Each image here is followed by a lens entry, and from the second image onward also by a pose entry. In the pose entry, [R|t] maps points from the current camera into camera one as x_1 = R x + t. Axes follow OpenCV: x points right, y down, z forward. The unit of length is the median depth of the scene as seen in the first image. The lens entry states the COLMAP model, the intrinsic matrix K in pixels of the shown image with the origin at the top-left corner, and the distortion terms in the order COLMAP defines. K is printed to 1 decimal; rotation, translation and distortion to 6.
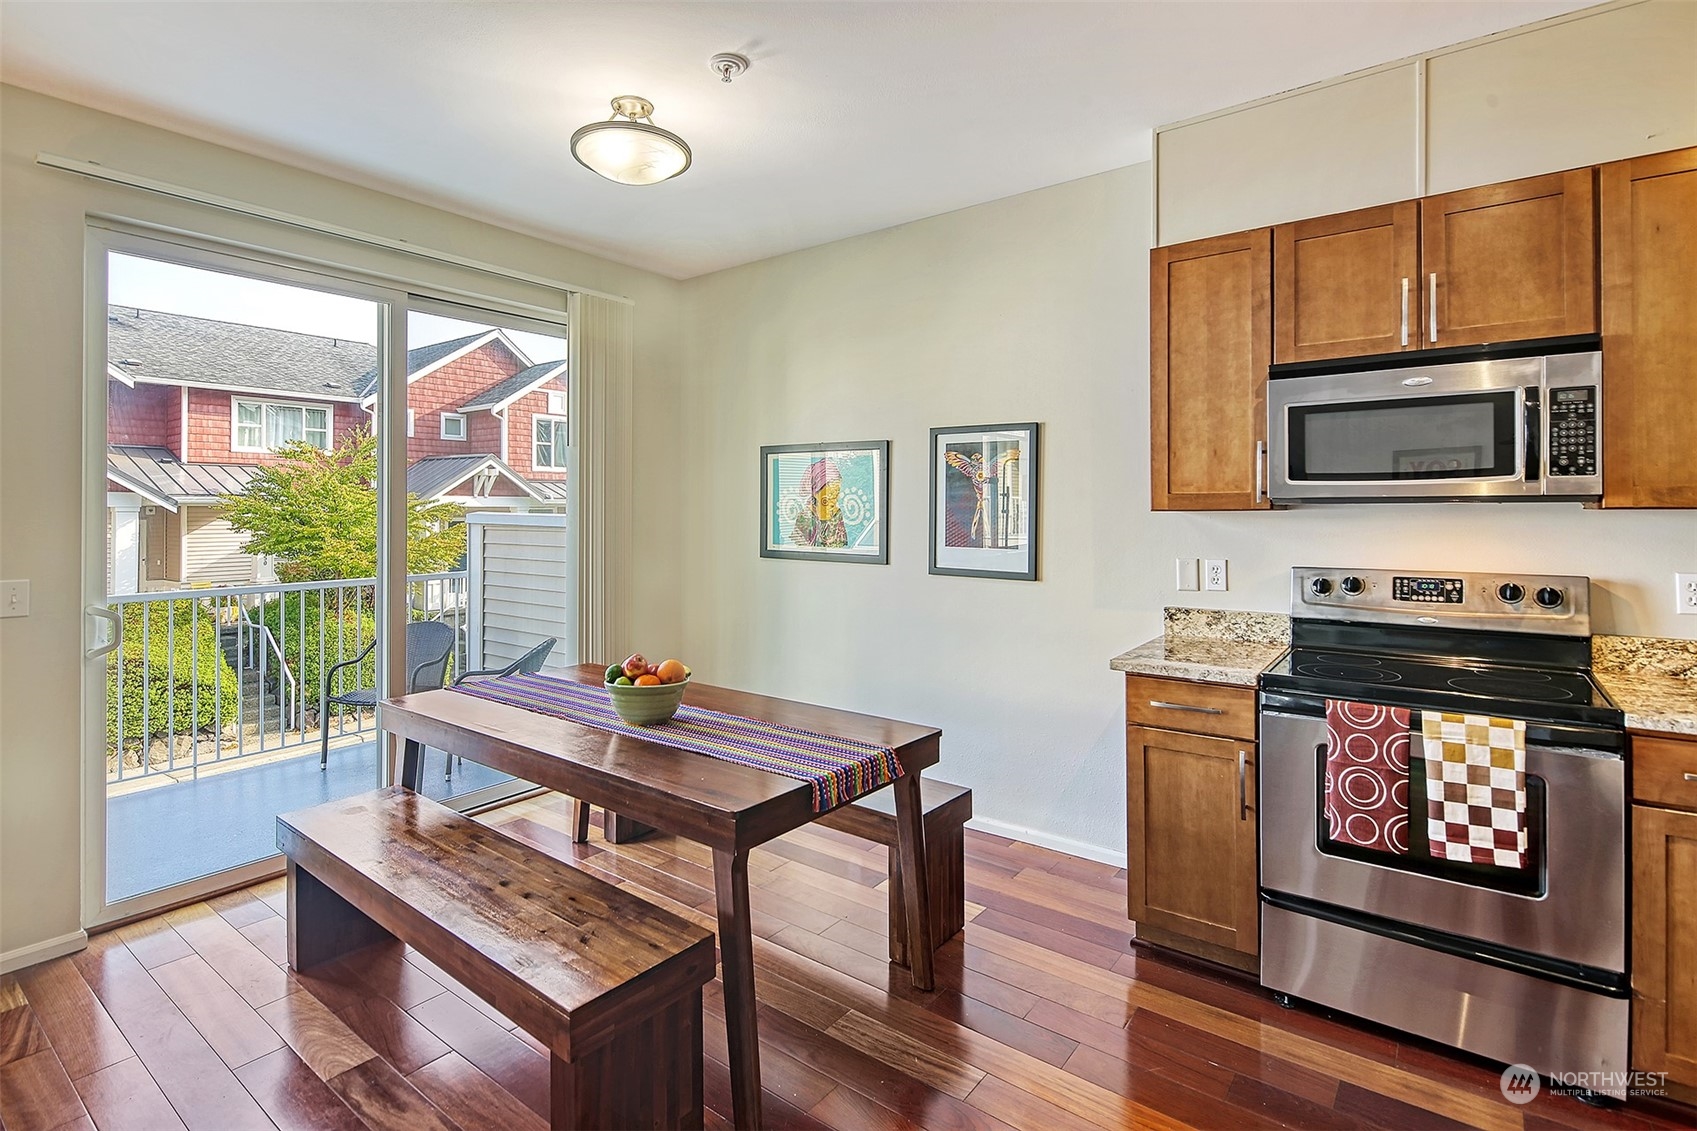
lens RADIAL K [[822.7, 0, 839.9], [0, 822.7, 502.5], [0, 0, 1]] dist [0.008859, -0.006249]
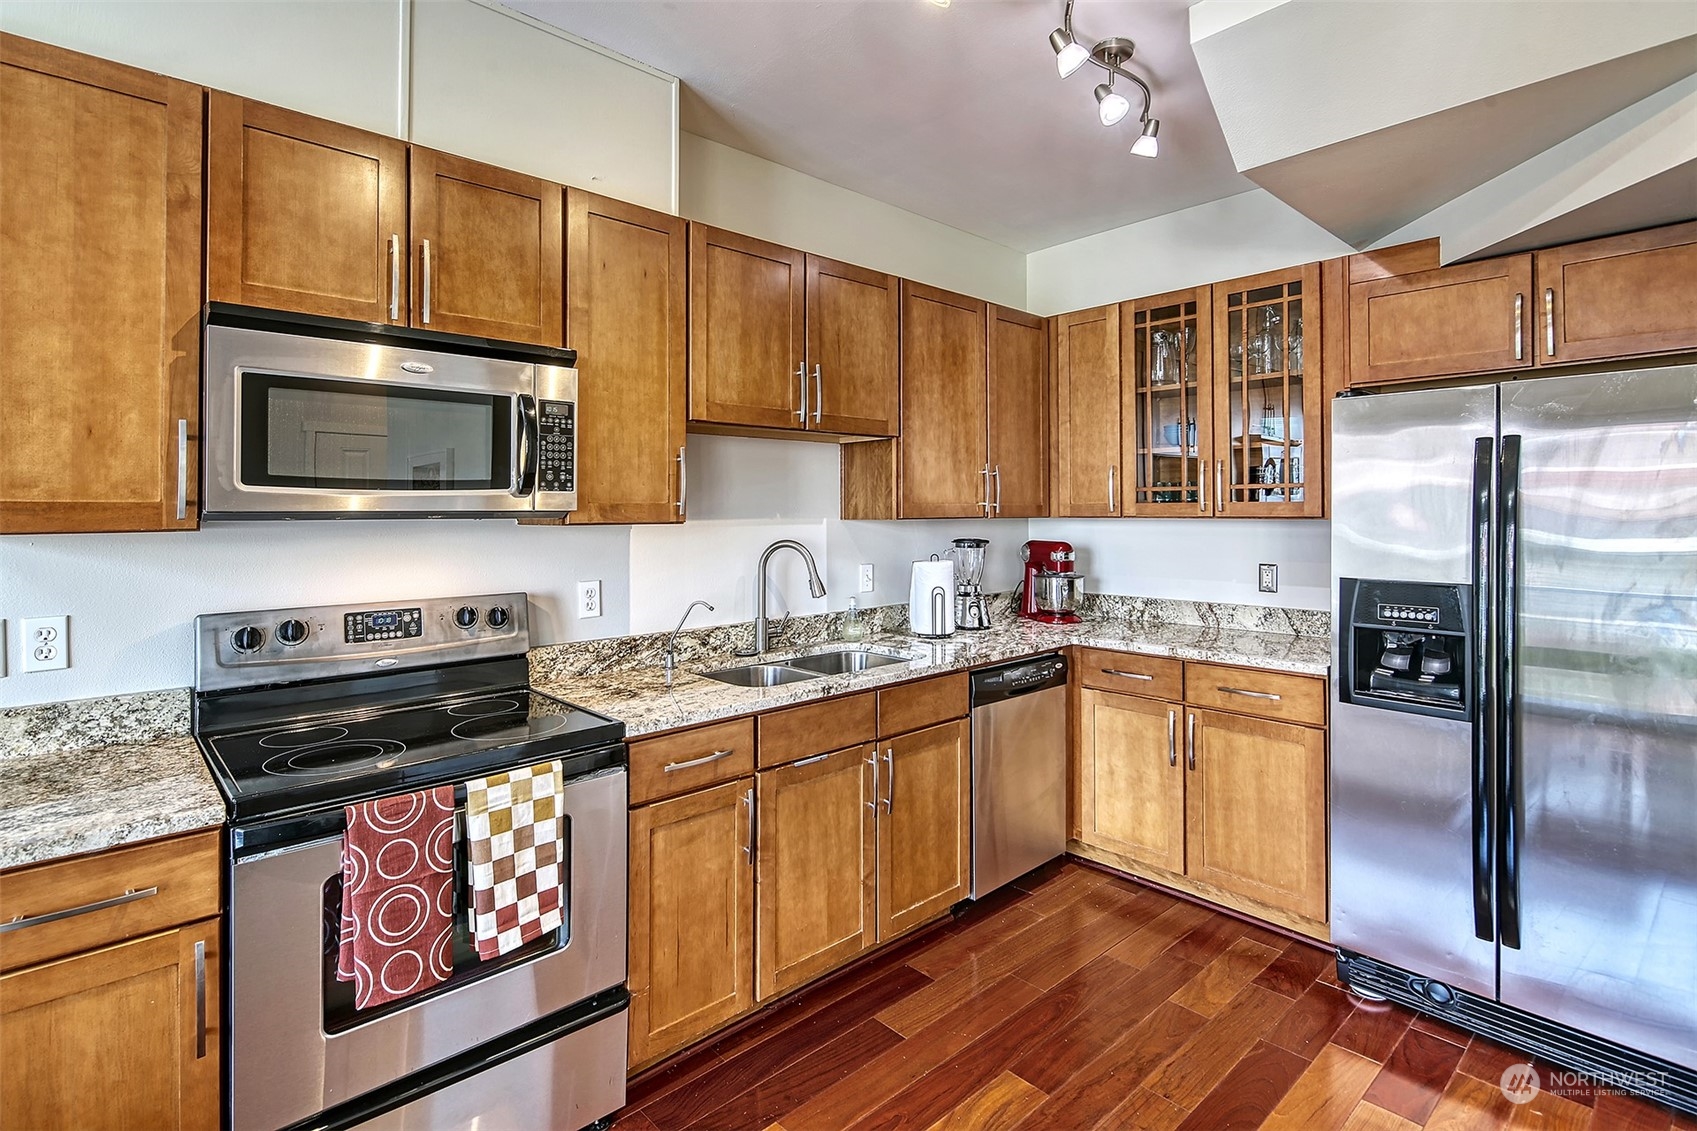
lens RADIAL K [[822.7, 0, 829.1], [0, 822.7, 506.4], [0, 0, 1]] dist [0.008859, -0.006249]
pose [[0.194543, 0.012062, 0.980820, -0.004931], [-0.002718, 0.999927, -0.011758, -0.002890], [-0.980890, -0.000378, 0.194562, 0.368404]]
